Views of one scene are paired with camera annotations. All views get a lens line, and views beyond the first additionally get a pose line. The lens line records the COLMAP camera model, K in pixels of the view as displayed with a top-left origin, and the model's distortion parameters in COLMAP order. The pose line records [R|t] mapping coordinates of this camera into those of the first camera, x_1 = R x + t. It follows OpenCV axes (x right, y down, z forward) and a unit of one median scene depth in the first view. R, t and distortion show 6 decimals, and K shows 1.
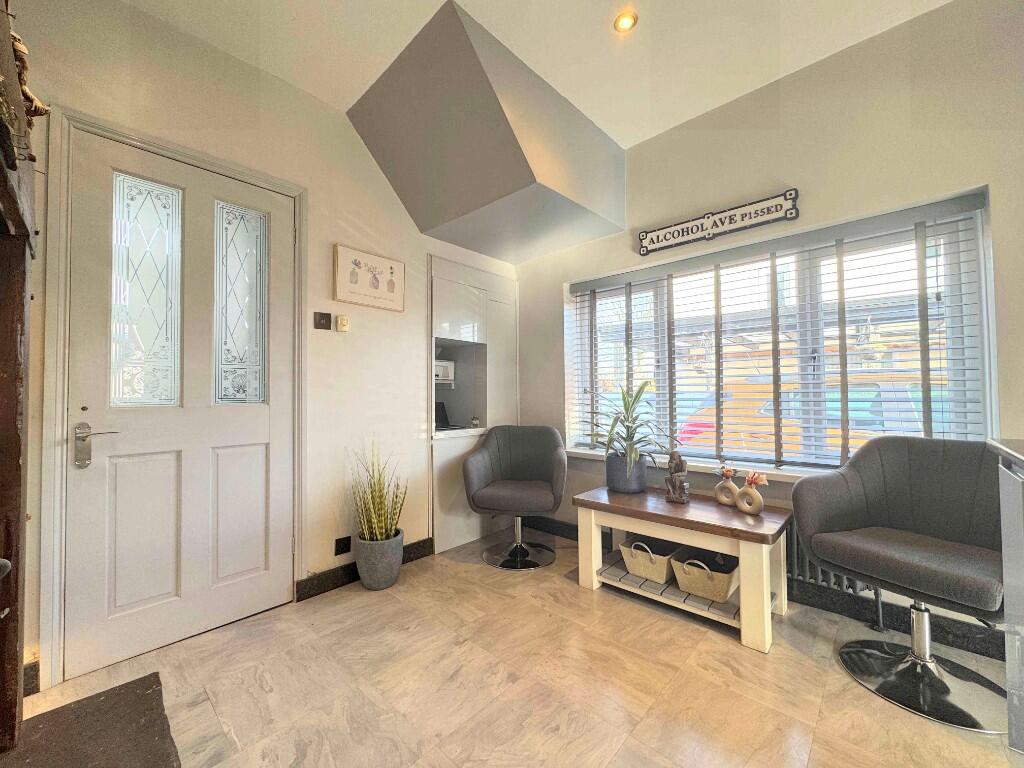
lens RADIAL K [[407.7, 0, 511.6], [0, 407.7, 384.7], [0, 0, 1]] dist [-0.001536, -0.000081]
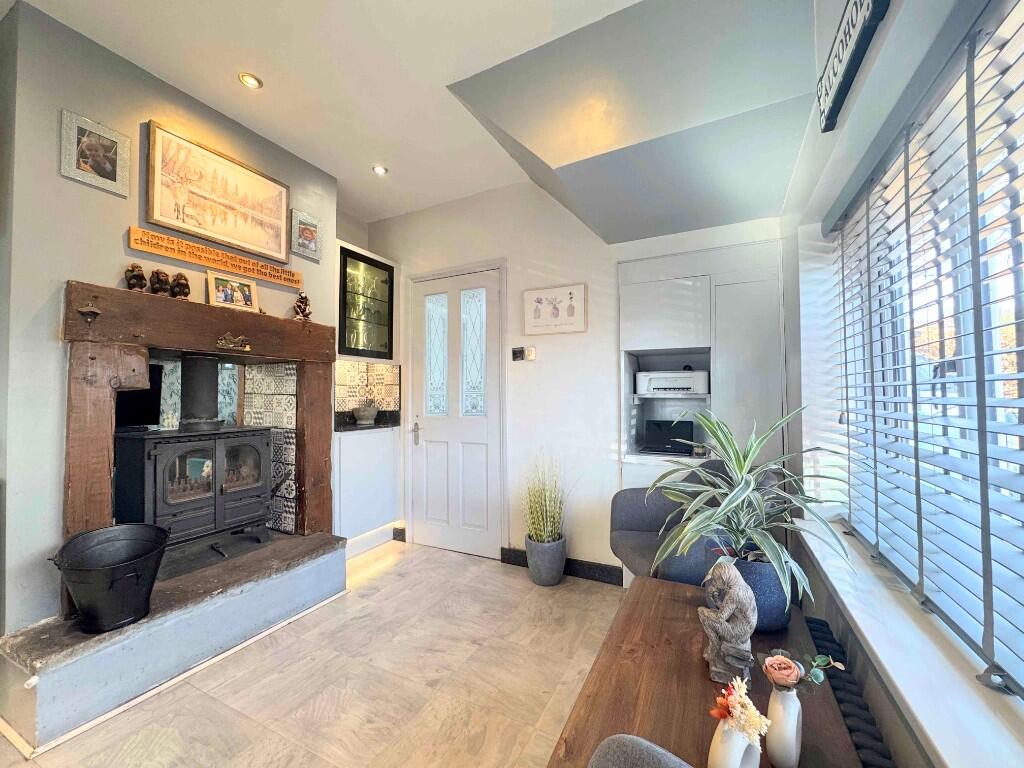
lens RADIAL K [[407.7, 0, 512.1], [0, 407.7, 386.3], [0, 0, 1]] dist [-0.001536, -0.000081]
pose [[0.277959, -0.020905, -0.960365, 0.797842], [0.024129, 0.999600, -0.014775, -0.037736], [0.960290, -0.019066, 0.278352, 0.648776]]
